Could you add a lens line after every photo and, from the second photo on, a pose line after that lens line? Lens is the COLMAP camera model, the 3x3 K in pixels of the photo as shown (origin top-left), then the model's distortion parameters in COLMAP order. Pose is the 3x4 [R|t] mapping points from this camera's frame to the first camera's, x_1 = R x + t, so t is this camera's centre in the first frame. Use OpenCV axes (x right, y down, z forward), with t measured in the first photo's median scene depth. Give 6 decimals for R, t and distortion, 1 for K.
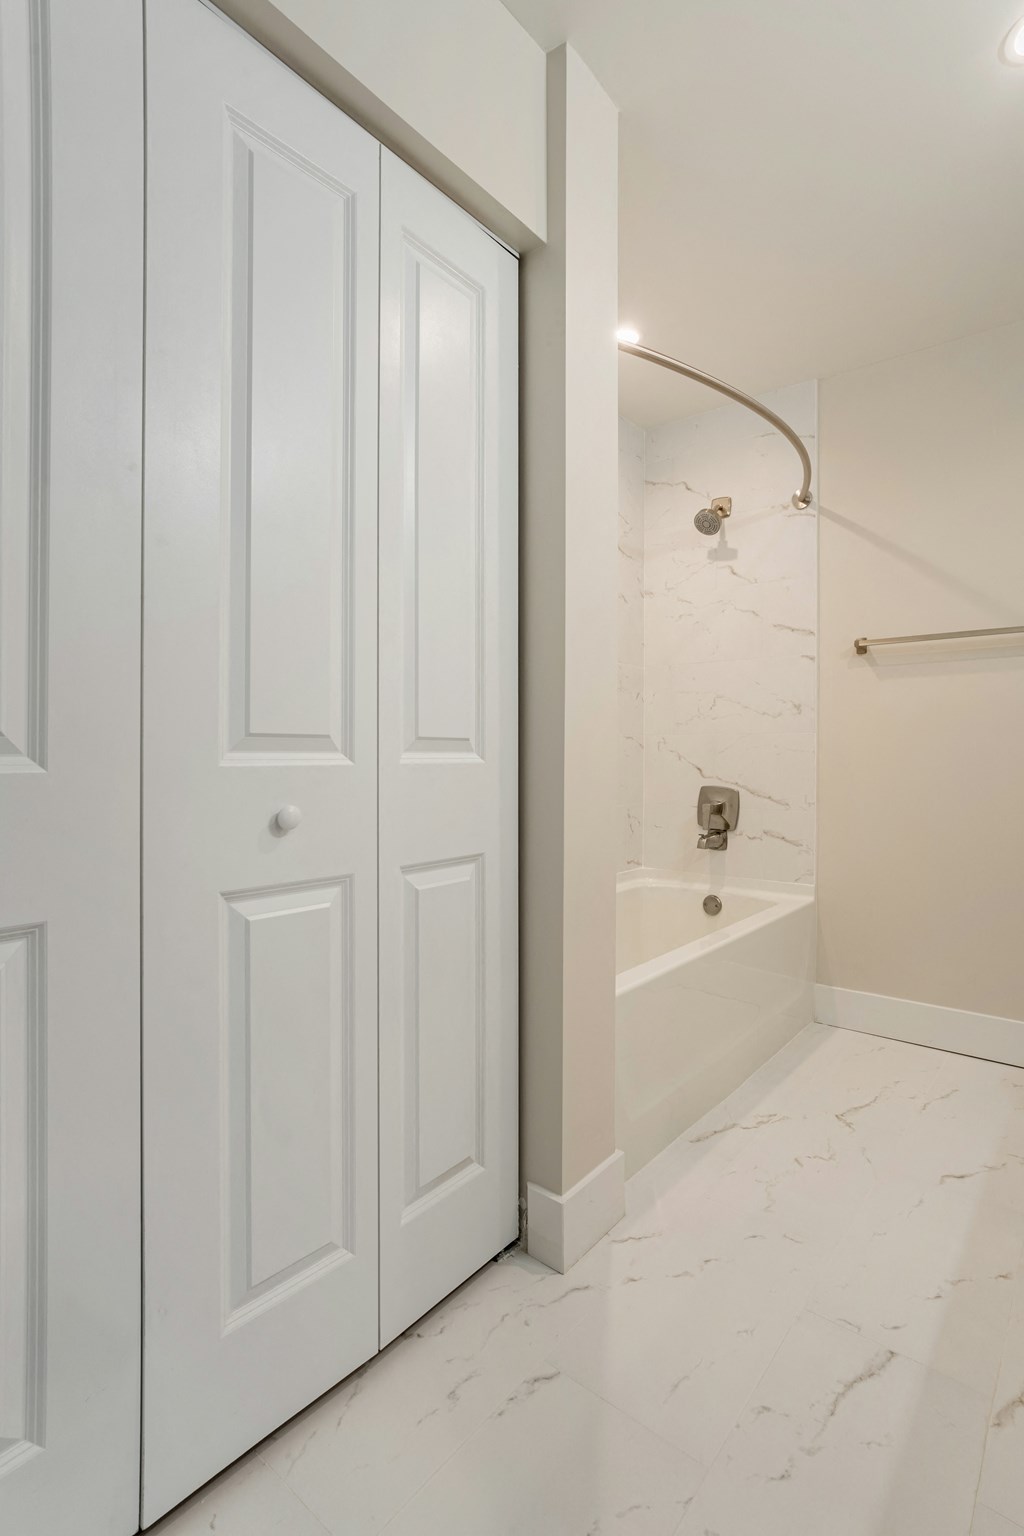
lens RADIAL K [[762.7, 0, 526.6], [0, 762.7, 746.9], [0, 0, 1]] dist [-0.034145, 0.011160]
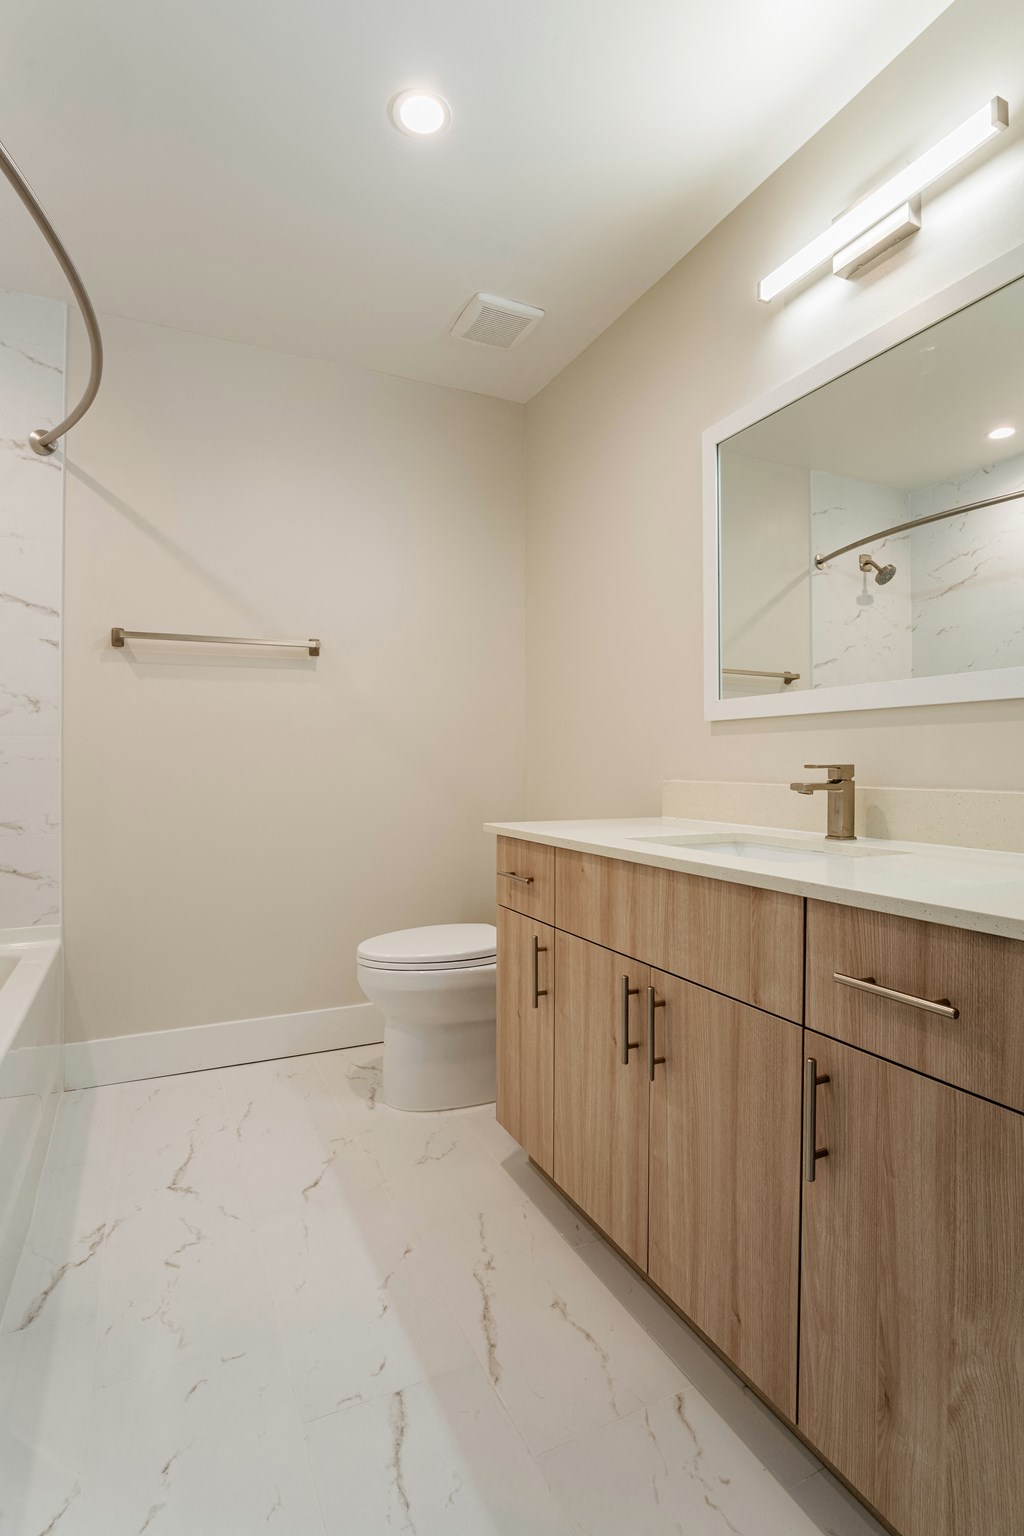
lens RADIAL K [[762.7, 0, 505.7], [0, 762.7, 759.6], [0, 0, 1]] dist [-0.034145, 0.011160]
pose [[0.425149, -0.001673, 0.905122, -0.149805], [-0.003096, 0.999990, 0.003303, 0.002118], [-0.905118, -0.004207, 0.425140, 0.229848]]
